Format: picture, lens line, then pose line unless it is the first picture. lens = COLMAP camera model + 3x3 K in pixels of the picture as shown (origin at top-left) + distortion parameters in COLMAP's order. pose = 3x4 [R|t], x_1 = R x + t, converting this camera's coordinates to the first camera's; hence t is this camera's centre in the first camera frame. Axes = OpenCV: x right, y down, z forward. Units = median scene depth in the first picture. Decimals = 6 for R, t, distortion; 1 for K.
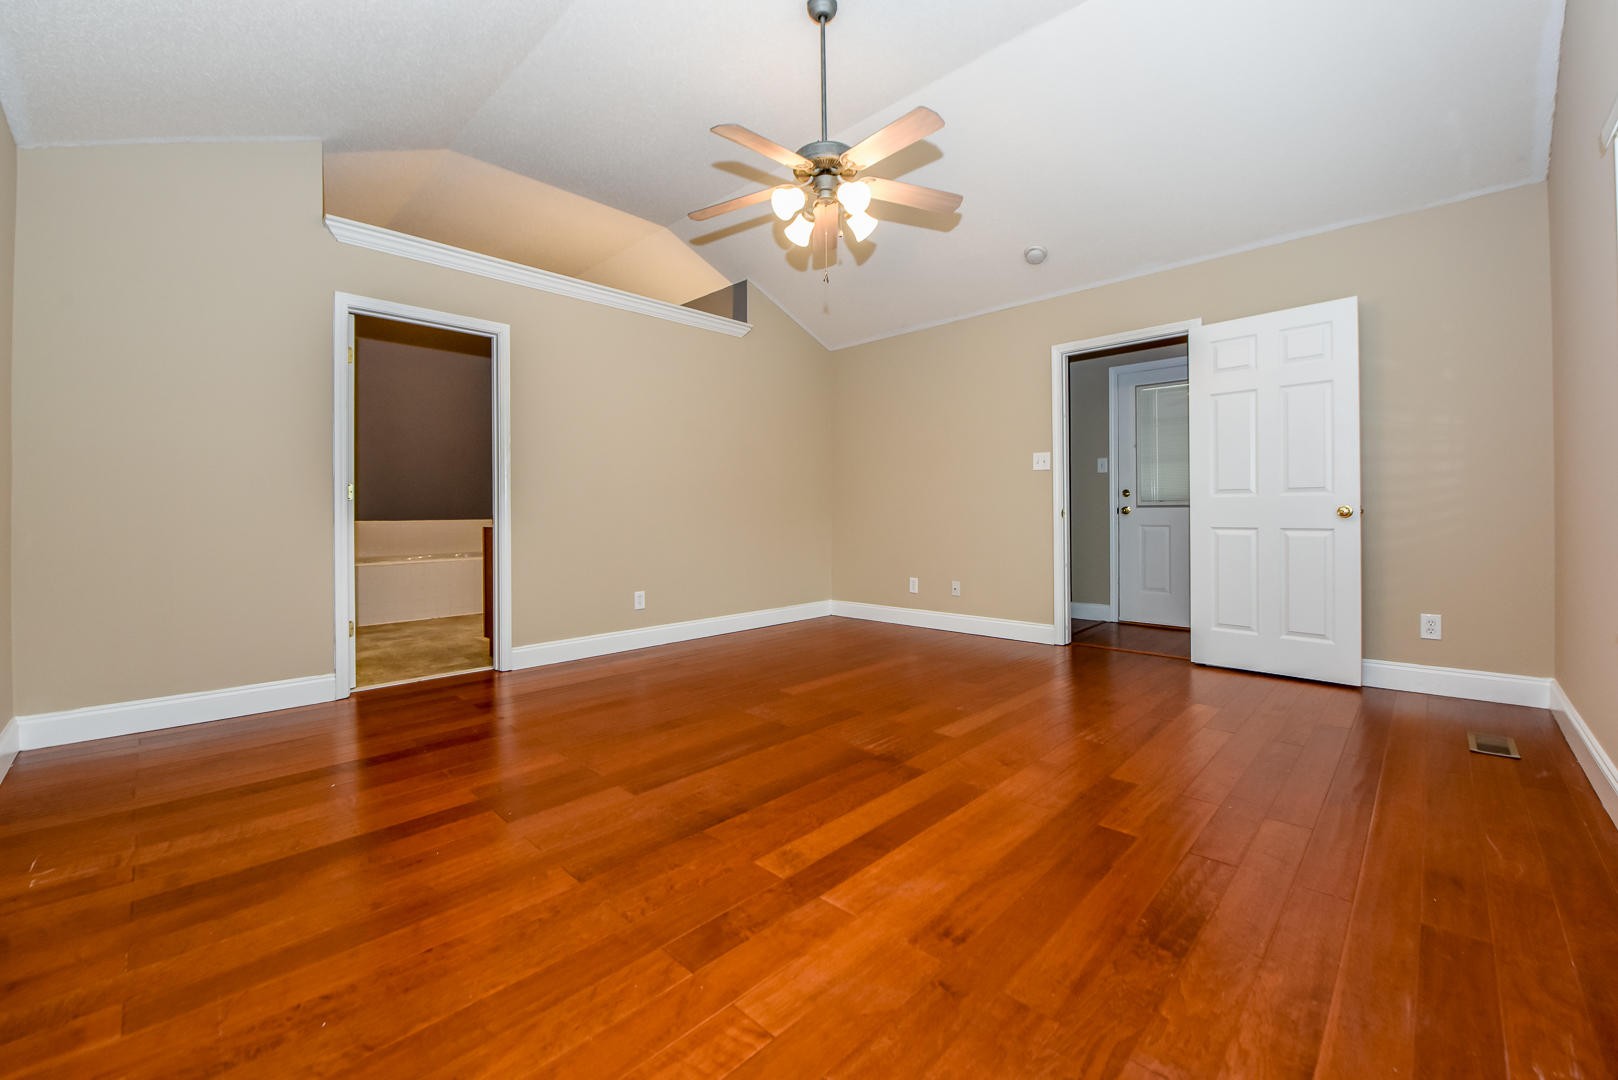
lens RADIAL K [[652.7, 0, 811.0], [0, 652.7, 517.6], [0, 0, 1]] dist [0.001221, 0.000068]
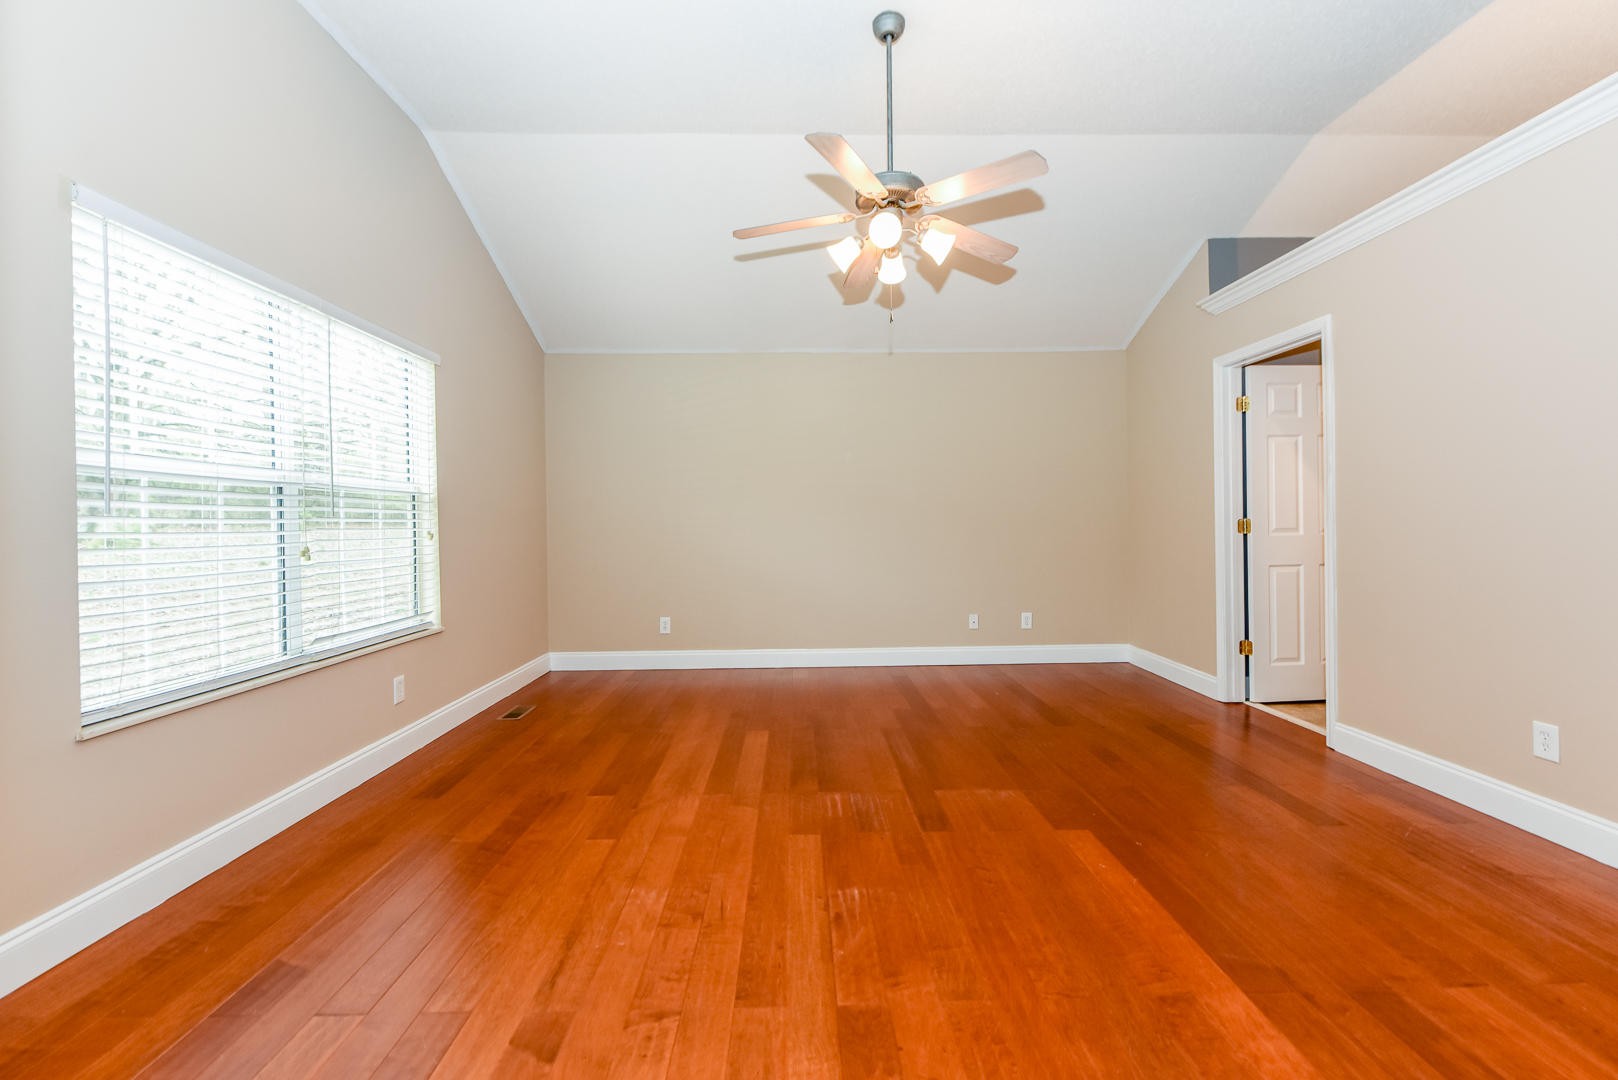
lens RADIAL K [[652.7, 0, 811.0], [0, 652.7, 517.6], [0, 0, 1]] dist [0.001221, 0.000068]
pose [[-0.698161, 0.008323, -0.715892, 0.822672], [0.009597, 0.999951, 0.002267, -0.083505], [0.715876, -0.005288, -0.698207, 1.643376]]
